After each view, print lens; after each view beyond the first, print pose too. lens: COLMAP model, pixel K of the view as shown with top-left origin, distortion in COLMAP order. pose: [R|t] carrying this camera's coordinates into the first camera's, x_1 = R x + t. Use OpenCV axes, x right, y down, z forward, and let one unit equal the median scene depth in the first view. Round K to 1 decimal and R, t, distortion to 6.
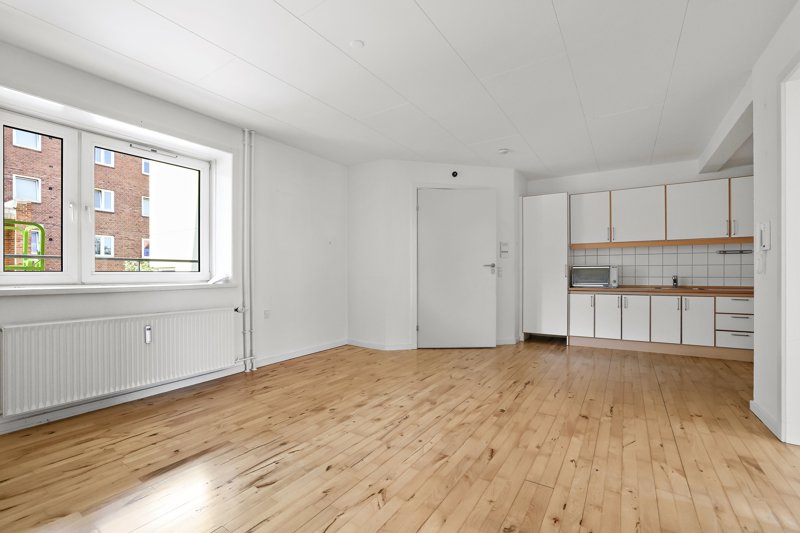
lens RADIAL K [[348.2, 0, 394.8], [0, 348.2, 272.8], [0, 0, 1]] dist [-0.027729, 0.004773]
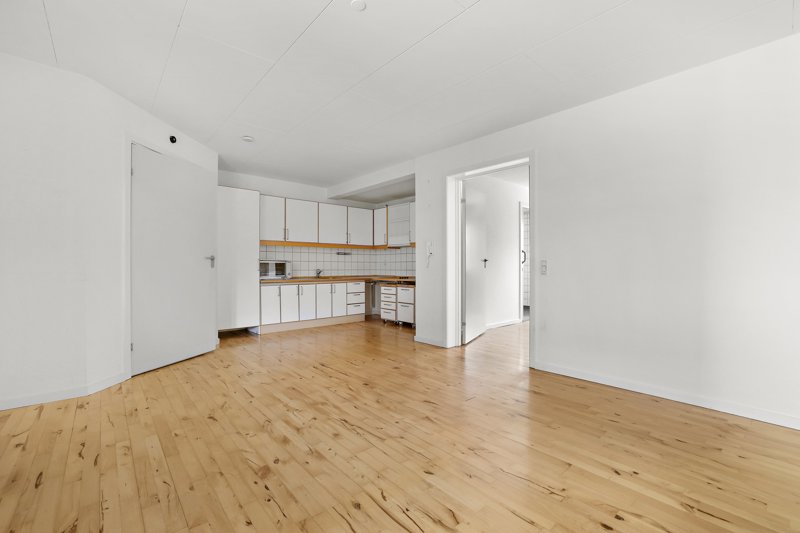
lens RADIAL K [[348.2, 0, 393.4], [0, 348.2, 267.5], [0, 0, 1]] dist [-0.027729, 0.004773]
pose [[0.267249, 0.001770, 0.963626, -0.655628], [-0.002074, 0.999997, -0.001262, 0.005169], [-0.963625, -0.001661, 0.267252, 0.493158]]
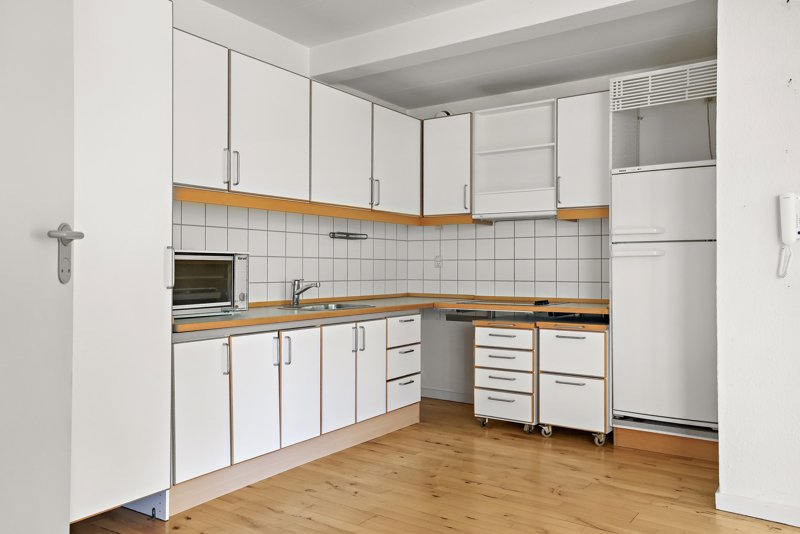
lens RADIAL K [[636.3, 0, 400.7], [0, 636.3, 265.1], [0, 0, 1]] dist [0.056398, 0.003479]
pose [[0.022961, 0.010427, 0.999682, -0.069289], [0.000170, 0.999946, -0.010433, -0.003243], [-0.999736, 0.000409, 0.022958, 1.234015]]
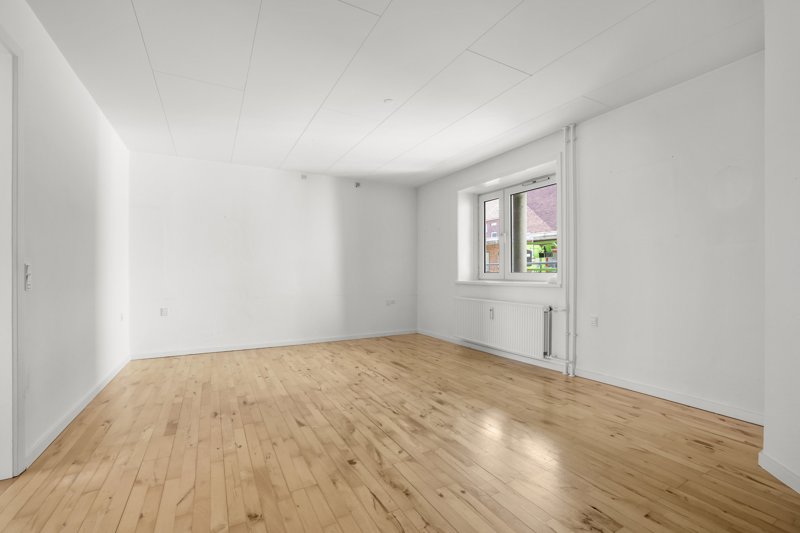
lens RADIAL K [[348.2, 0, 394.1], [0, 348.2, 271.9], [0, 0, 1]] dist [-0.027729, 0.004773]
pose [[-0.468357, -0.003632, -0.883532, 0.758825], [0.003602, 0.999975, -0.006021, -0.000434], [0.883532, -0.006002, -0.468333, 1.176730]]
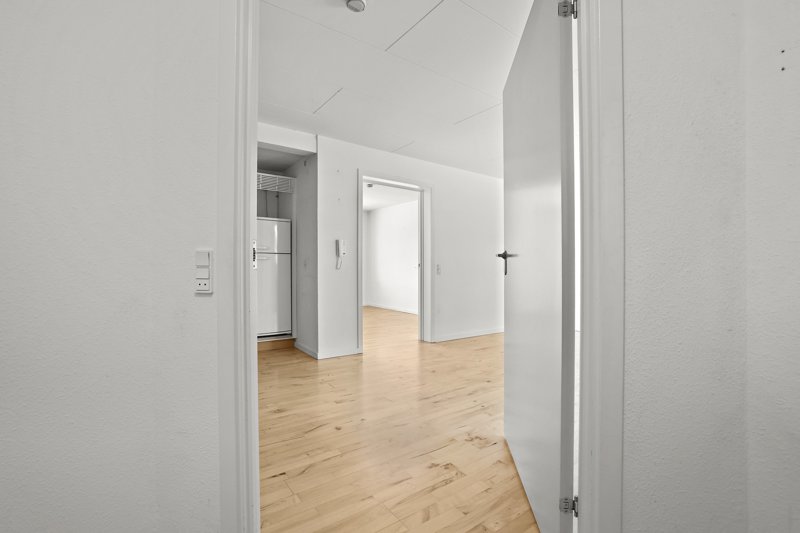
lens RADIAL K [[348.2, 0, 400.3], [0, 348.2, 267.8], [0, 0, 1]] dist [-0.027729, 0.004773]
pose [[-0.938028, -0.010172, 0.346410, 0.149937], [-0.010567, 0.999944, 0.000748, -0.006227], [-0.346398, -0.002959, -0.938083, 1.882581]]
